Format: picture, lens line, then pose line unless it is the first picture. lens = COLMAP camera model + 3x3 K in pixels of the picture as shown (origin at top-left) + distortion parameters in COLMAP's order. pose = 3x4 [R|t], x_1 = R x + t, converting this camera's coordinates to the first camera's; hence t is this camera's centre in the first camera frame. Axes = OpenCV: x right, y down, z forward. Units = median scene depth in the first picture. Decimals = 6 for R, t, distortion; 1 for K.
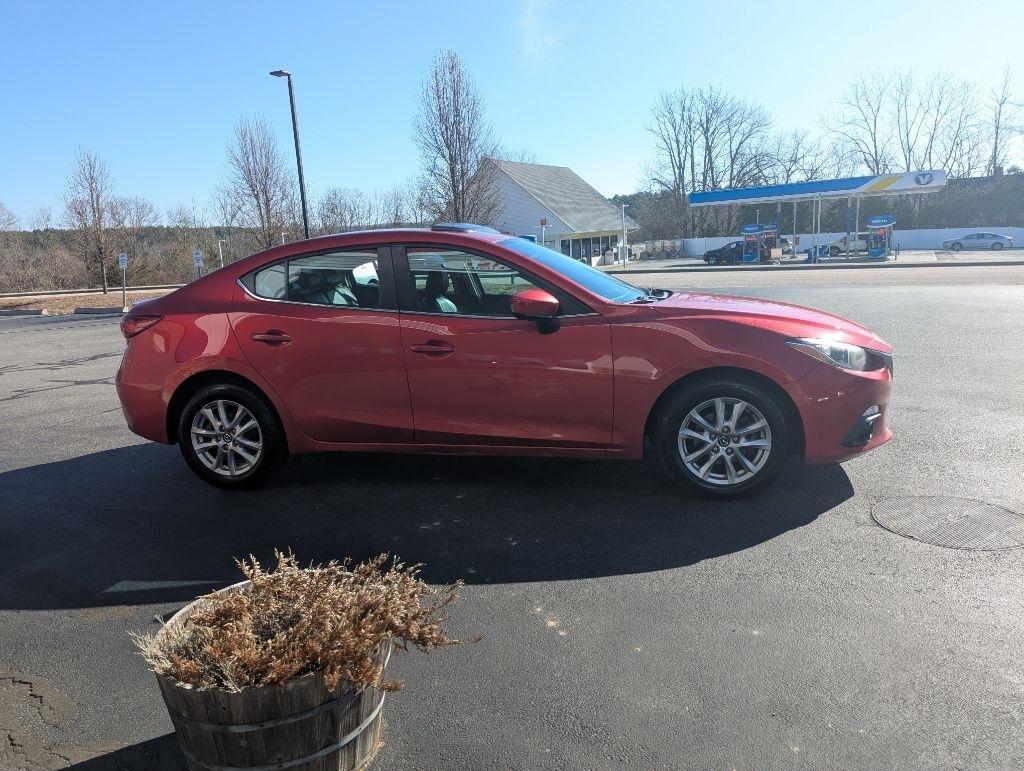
lens RADIAL K [[720.7, 0, 504.5], [0, 720.7, 376.3], [0, 0, 1]] dist [0.055011, -0.047800]
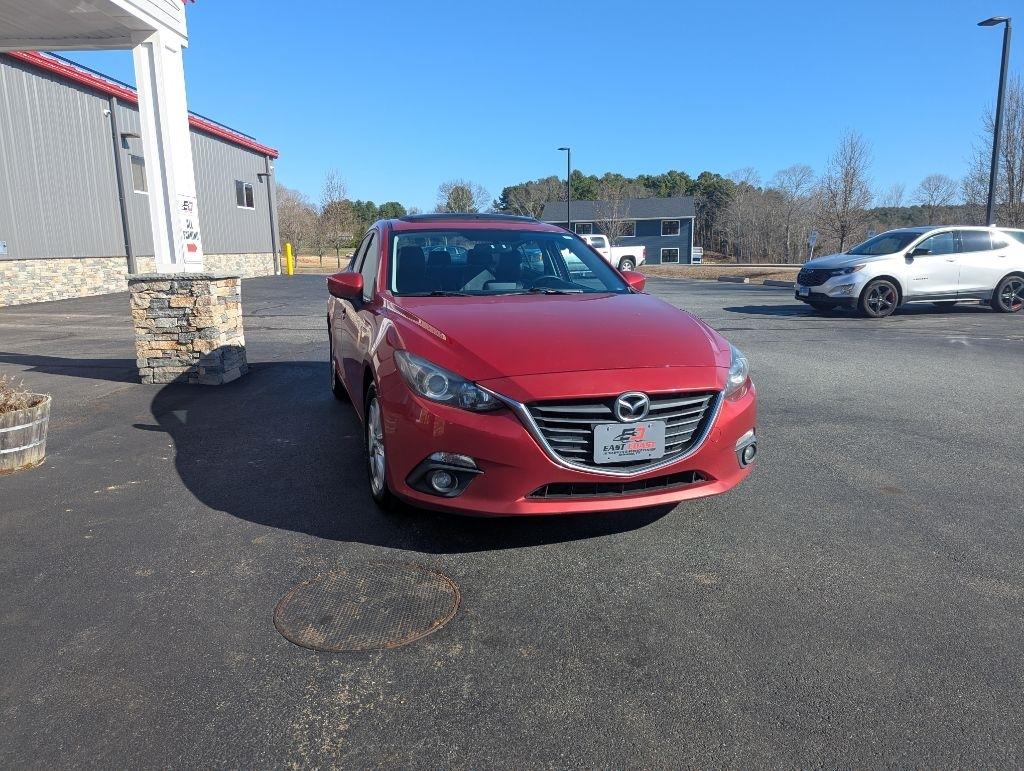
lens RADIAL K [[720.7, 0, 503.4], [0, 720.7, 376.8], [0, 0, 1]] dist [0.055011, -0.047800]
pose [[0.476615, 0.201783, -0.855641, 1.015429], [-0.173982, 0.975701, 0.133184, -0.131887], [0.861724, 0.085389, 0.500141, 0.558512]]
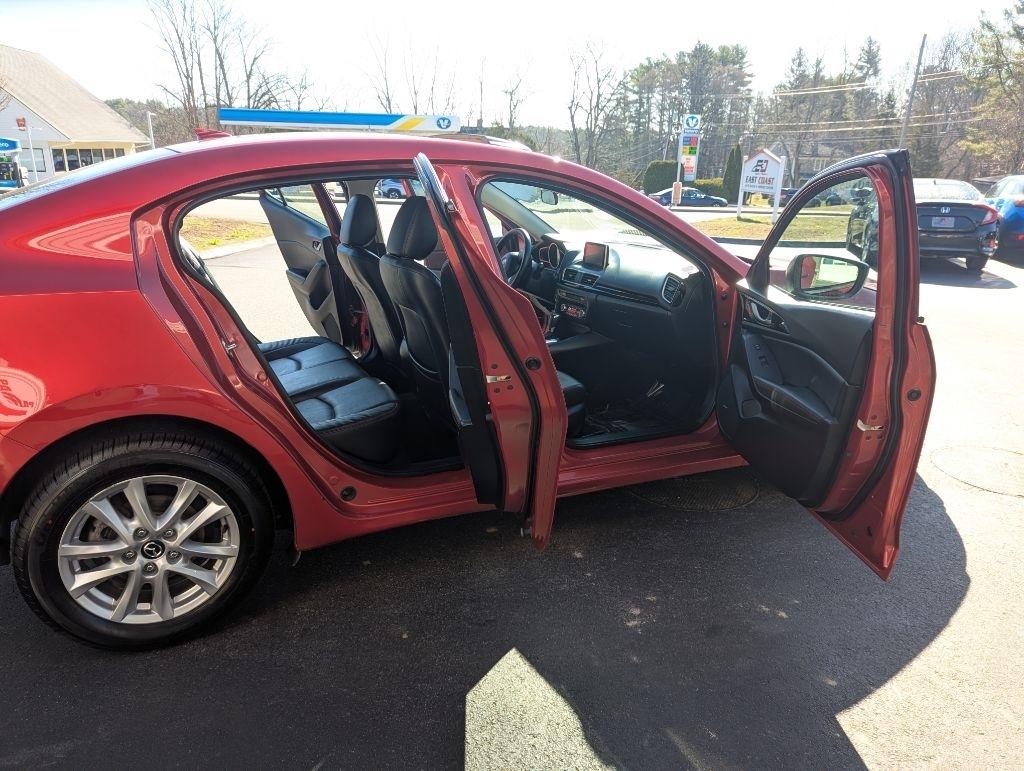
lens RADIAL K [[720.7, 0, 519.2], [0, 720.7, 392.5], [0, 0, 1]] dist [0.055011, -0.047800]
pose [[0.786358, -0.116574, 0.606673, -0.466475], [0.046061, 0.990365, 0.130599, -0.070280], [-0.616052, -0.074754, 0.784151, 0.471152]]
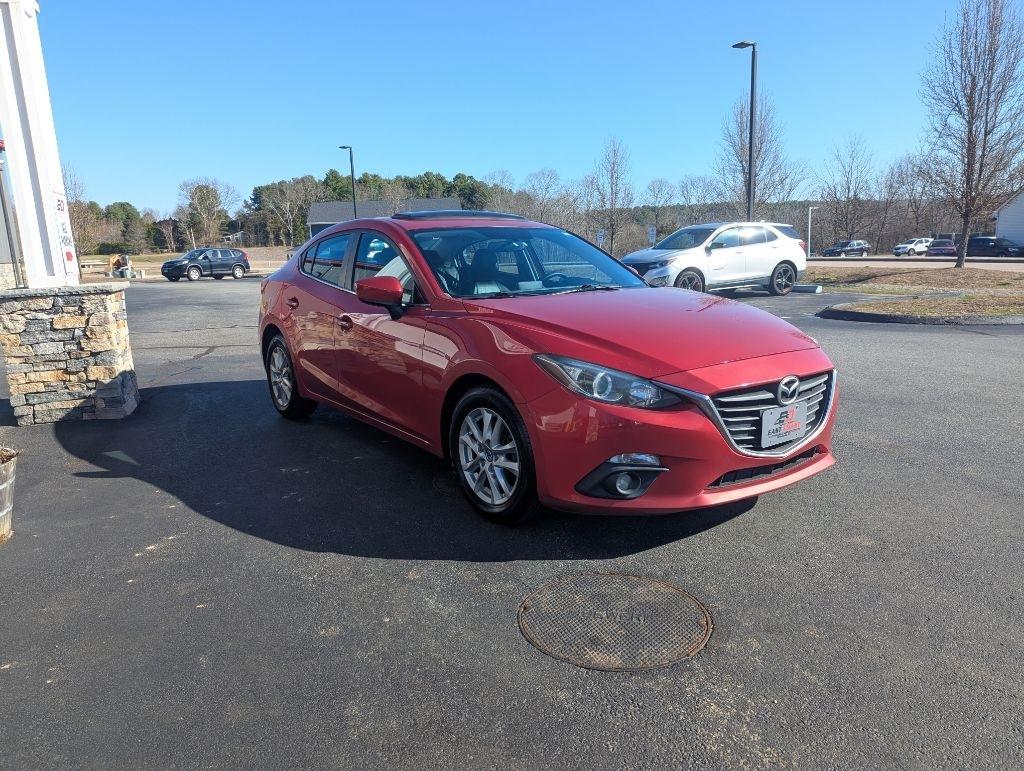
lens RADIAL K [[720.7, 0, 507.7], [0, 720.7, 387.9], [0, 0, 1]] dist [0.055011, -0.047800]
pose [[0.737908, 0.160133, -0.655629, 0.768388], [-0.128149, 0.987016, 0.096840, -0.072624], [0.662623, 0.012559, 0.748848, 0.288831]]
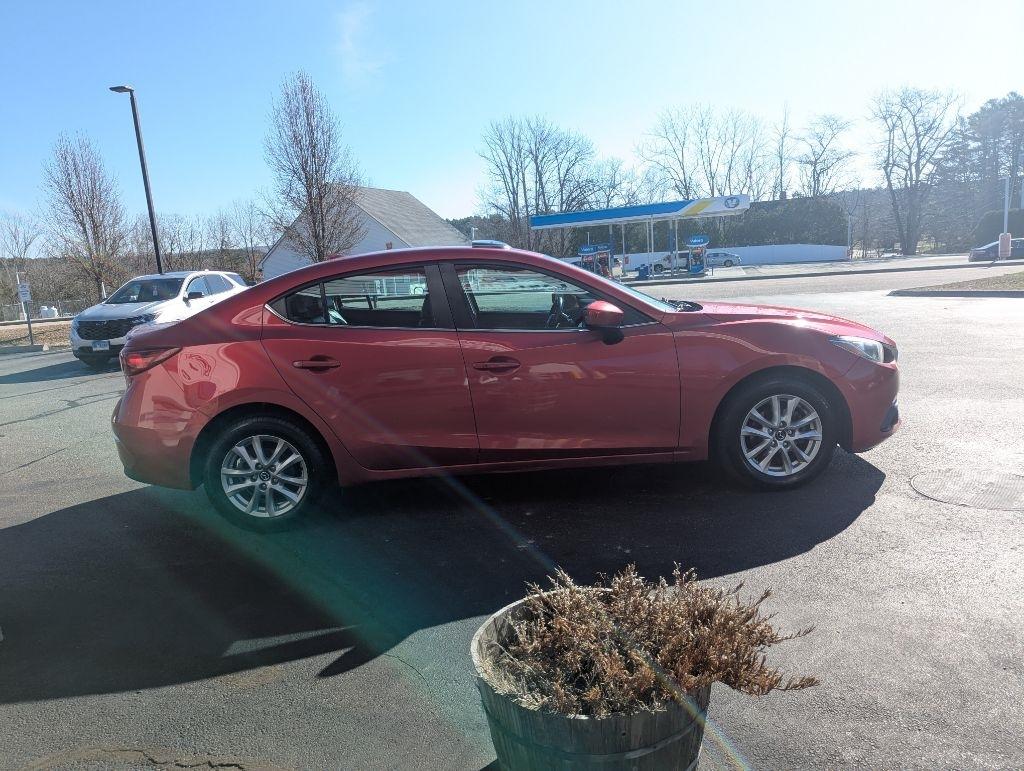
lens RADIAL K [[720.7, 0, 509.5], [0, 720.7, 370.9], [0, 0, 1]] dist [0.055011, -0.047800]
pose [[0.972096, -0.057001, 0.227551, -0.279102], [0.065827, 0.997337, -0.031381, 0.001253], [-0.225156, 0.045485, 0.973260, 0.034704]]
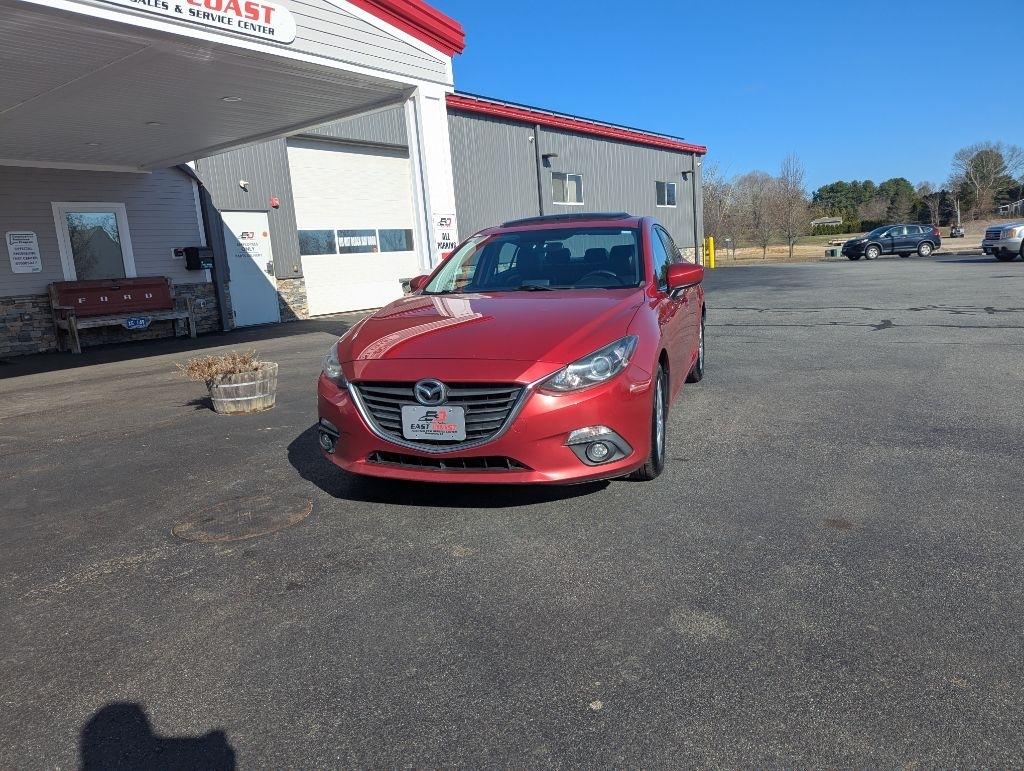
lens RADIAL K [[720.7, 0, 515.9], [0, 720.7, 382.5], [0, 0, 1]] dist [0.055011, -0.047800]
pose [[-0.130306, 0.229308, -0.964592, 1.223134], [-0.108916, 0.963689, 0.243806, -0.240533], [0.985473, 0.136829, -0.100599, 1.159473]]
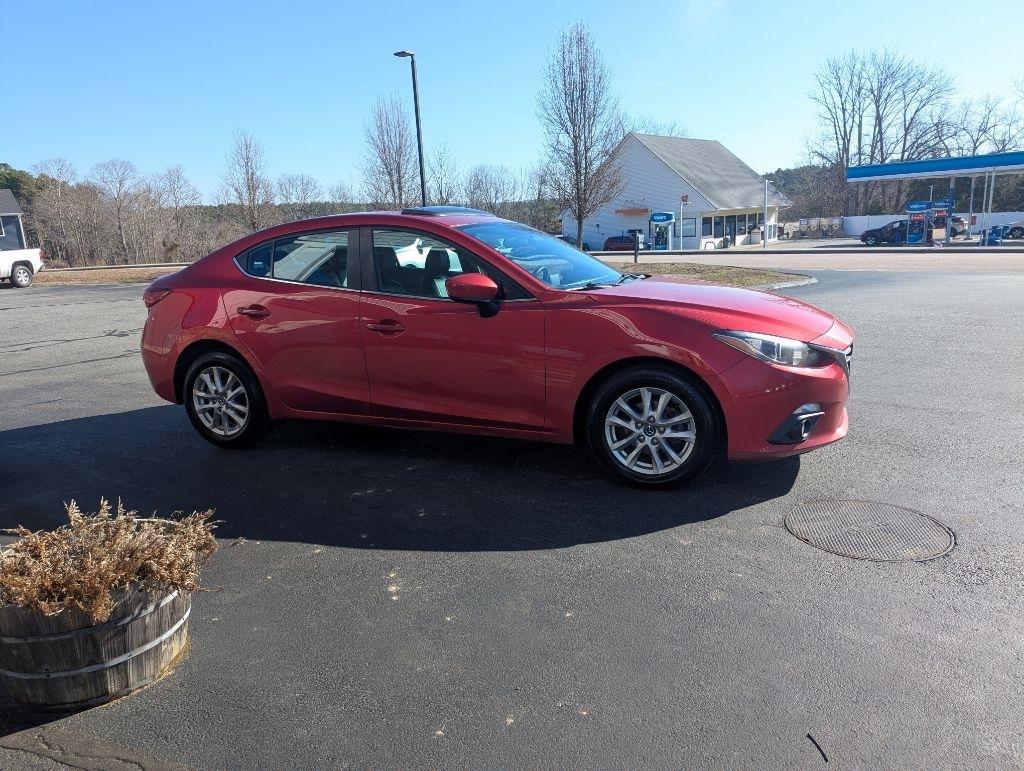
lens RADIAL K [[720.7, 0, 516.2], [0, 720.7, 383.8], [0, 0, 1]] dist [0.055011, -0.047800]
pose [[0.982421, 0.049961, -0.179870, 0.254880], [-0.042513, 0.998081, 0.045029, -0.010504], [0.181774, -0.036590, 0.982659, -0.006147]]
